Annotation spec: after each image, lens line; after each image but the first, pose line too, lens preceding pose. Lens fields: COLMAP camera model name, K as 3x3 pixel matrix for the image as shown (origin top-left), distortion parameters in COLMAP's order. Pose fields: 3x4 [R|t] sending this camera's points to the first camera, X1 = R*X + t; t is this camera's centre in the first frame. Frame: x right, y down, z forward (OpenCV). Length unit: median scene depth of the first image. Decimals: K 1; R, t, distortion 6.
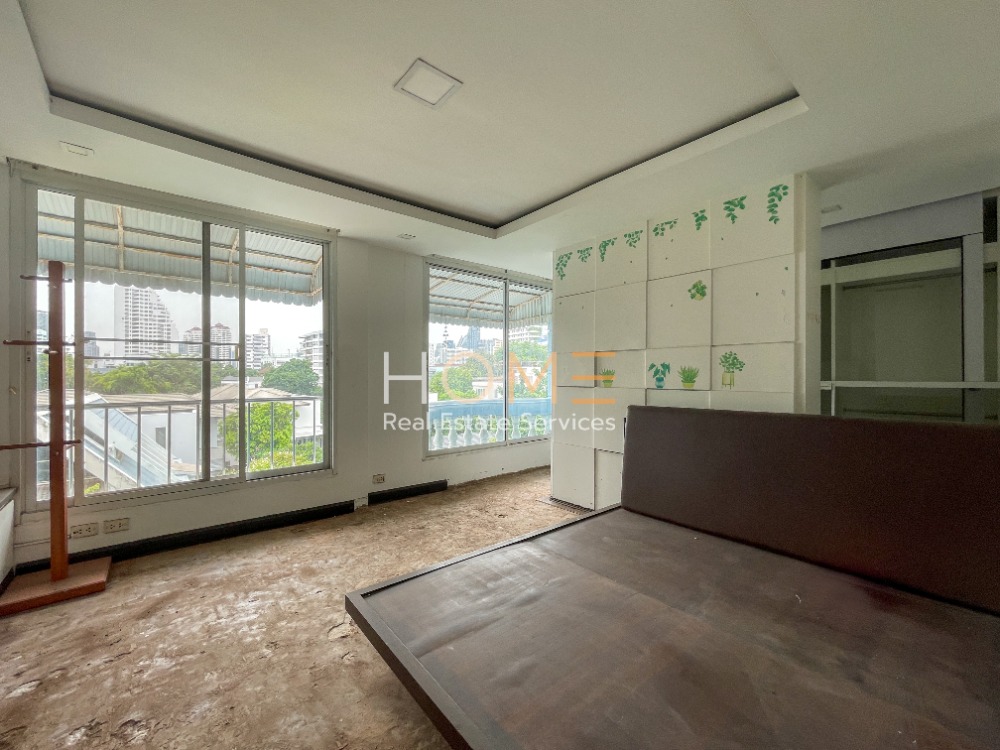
lens RADIAL K [[411.6, 0, 500.4], [0, 411.6, 372.7], [0, 0, 1]] dist [-0.000796, -0.000100]
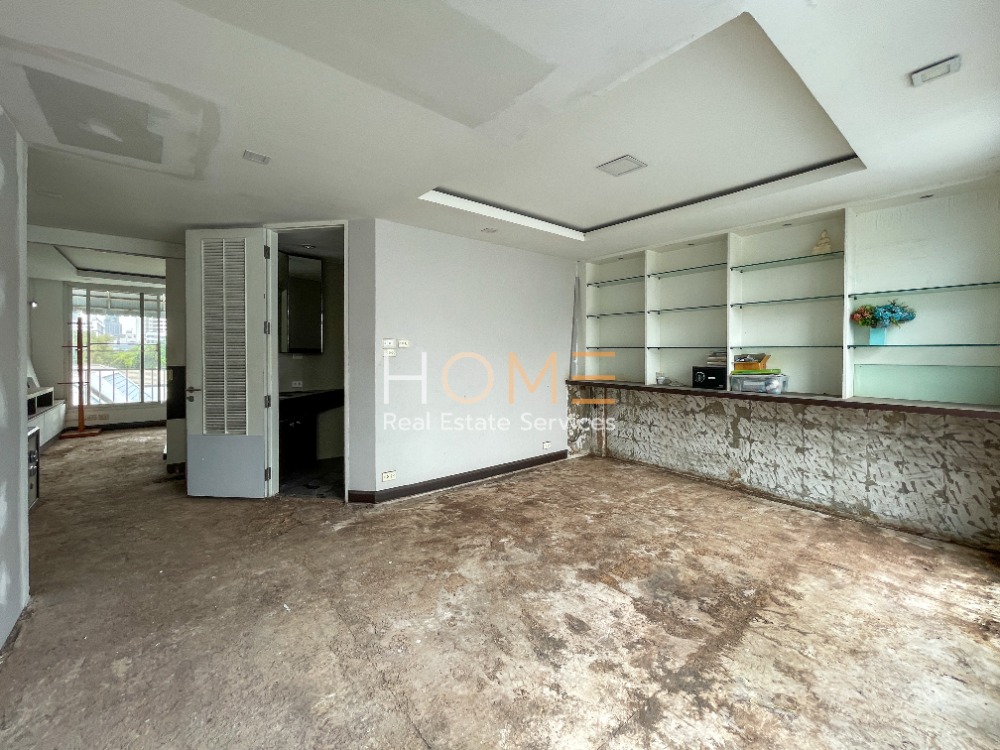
lens RADIAL K [[411.6, 0, 499.6], [0, 411.6, 355.8], [0, 0, 1]] dist [-0.000796, -0.000100]
pose [[0.999527, 0.003940, -0.030514, 1.375530], [-0.003514, 0.999896, 0.013983, -0.043403], [0.030566, -0.013870, 0.999437, -1.264414]]
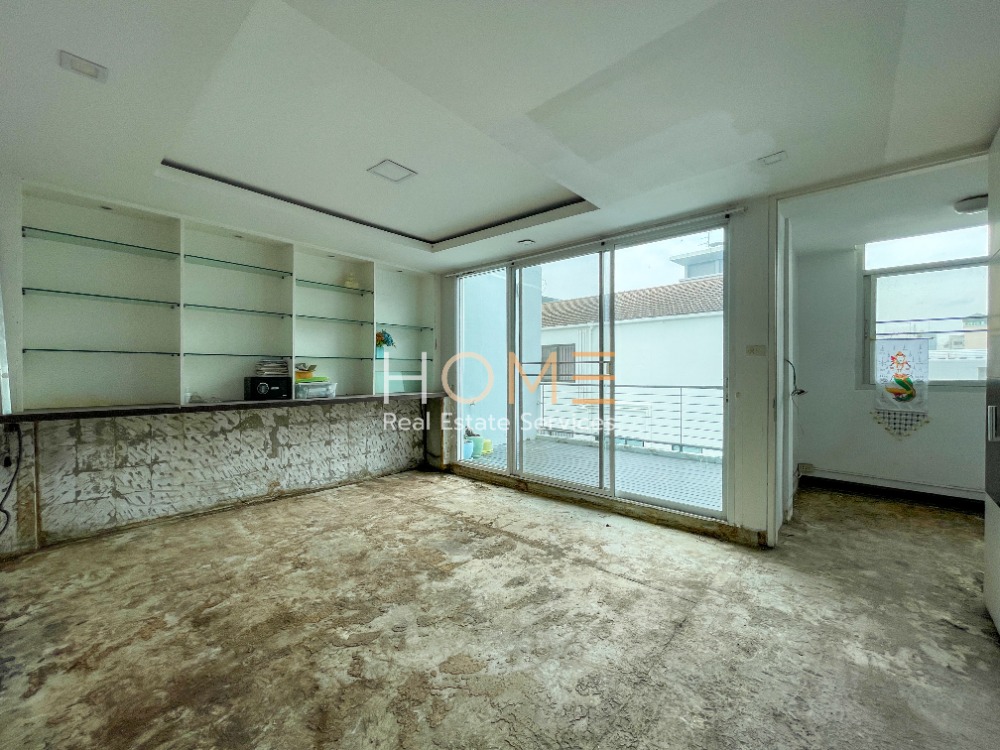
lens RADIAL K [[411.6, 0, 501.3], [0, 411.6, 372.5], [0, 0, 1]] dist [-0.000796, -0.000100]
pose [[-0.137130, -0.004665, 0.990542, 0.696308], [-0.007058, 0.999968, 0.003732, -0.015168], [-0.990528, -0.006480, -0.137159, -0.470622]]
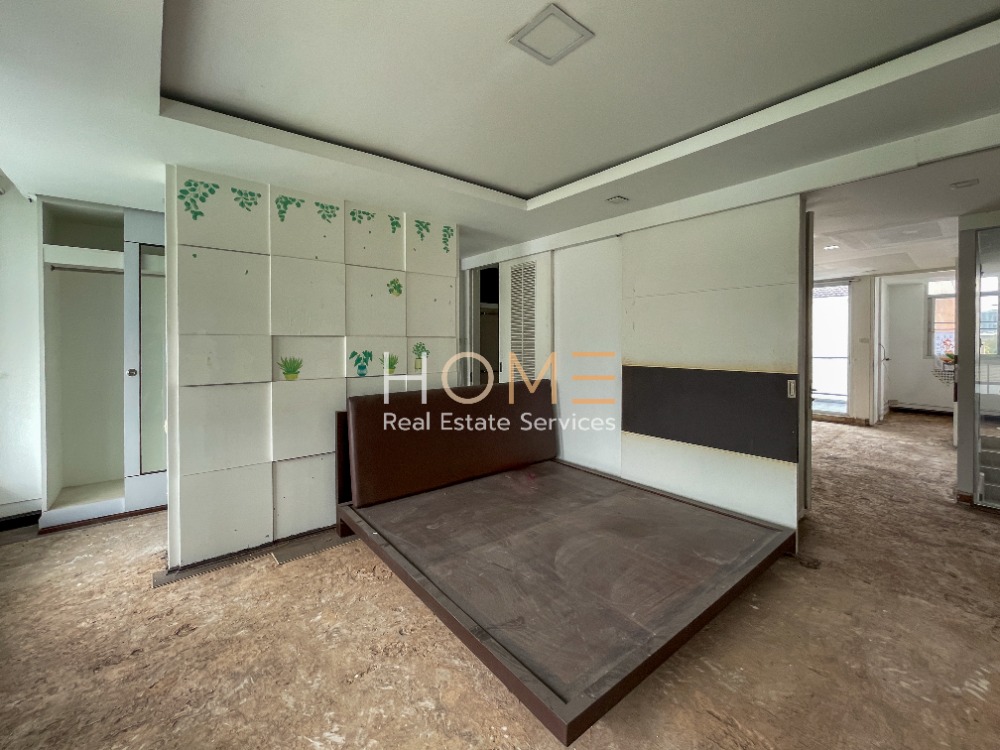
lens RADIAL K [[411.6, 0, 507.9], [0, 411.6, 344.7], [0, 0, 1]] dist [-0.000796, -0.000100]
pose [[0.013896, -0.006663, 0.999881, -0.650679], [-0.005642, 0.999961, 0.006742, -0.050706], [-0.999888, -0.005735, 0.013858, 0.675756]]
